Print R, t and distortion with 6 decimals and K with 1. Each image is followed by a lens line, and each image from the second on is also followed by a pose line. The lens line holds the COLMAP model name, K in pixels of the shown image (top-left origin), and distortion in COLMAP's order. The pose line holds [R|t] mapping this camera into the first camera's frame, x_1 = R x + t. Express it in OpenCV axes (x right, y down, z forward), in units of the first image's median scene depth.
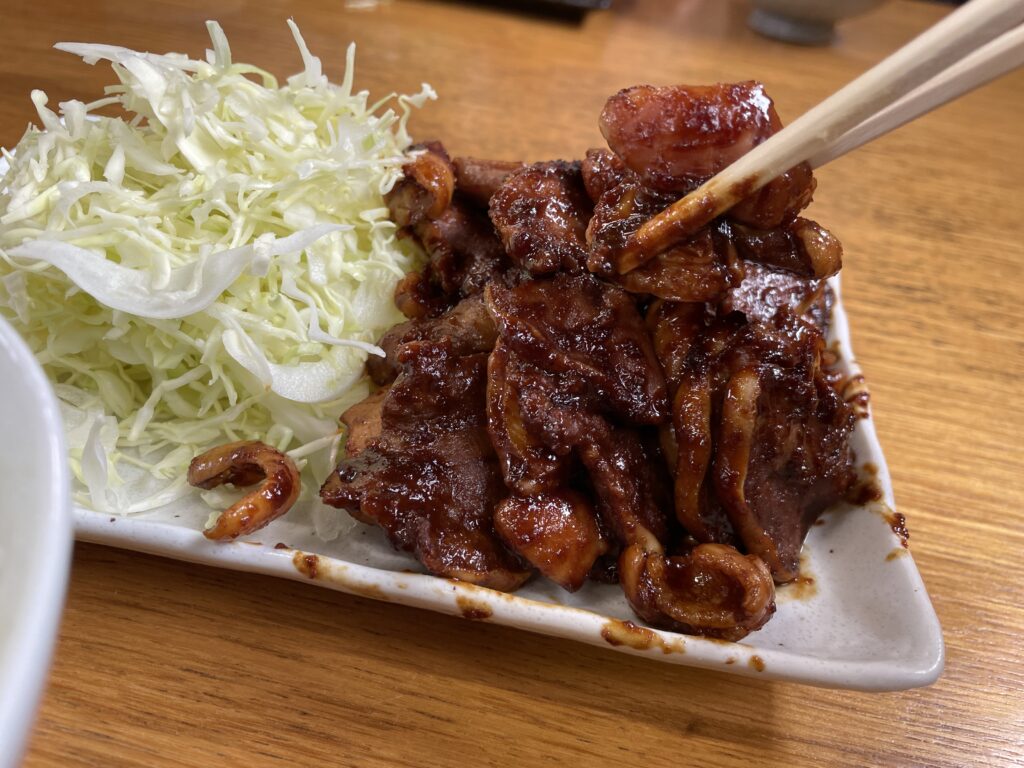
lens RADIAL K [[767.8, 0, 512.0], [0, 767.8, 384.0], [0, 0, 1]] dist [-0.002155, -0.003267]
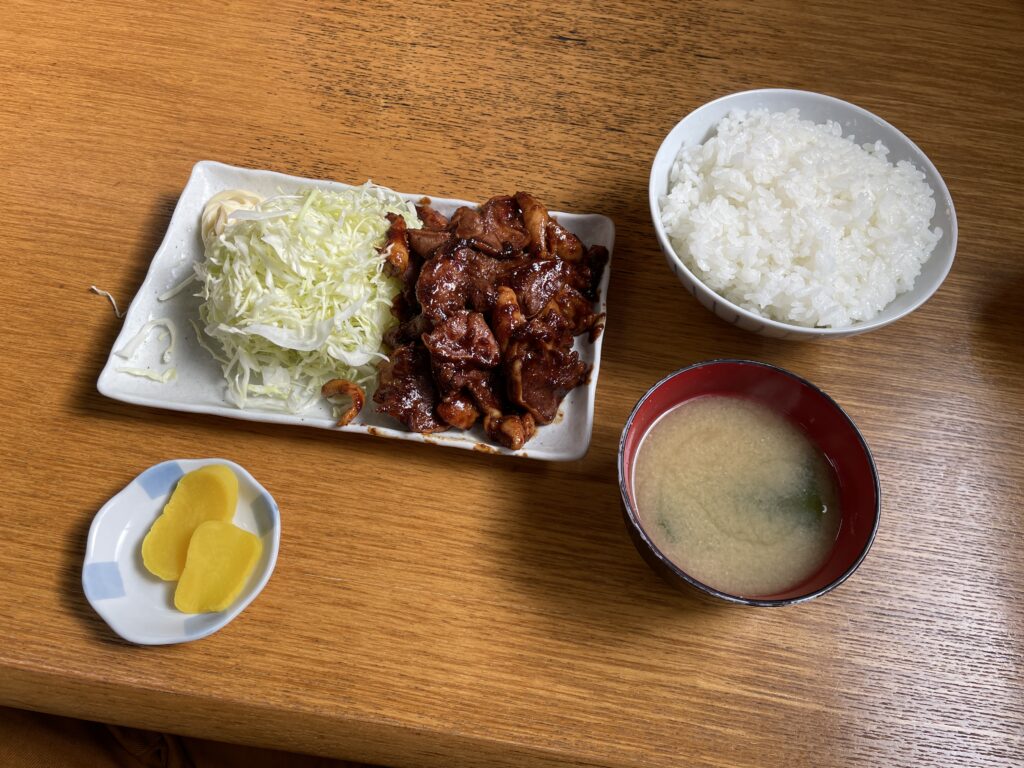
lens RADIAL K [[767.8, 0, 512.0], [0, 767.8, 384.0], [0, 0, 1]] dist [-0.002155, -0.003267]
pose [[0.995608, -0.054351, -0.076223, 0.454130], [0.080179, 0.915350, 0.394597, -0.955940], [0.048325, -0.398975, 0.915687, -1.444509]]
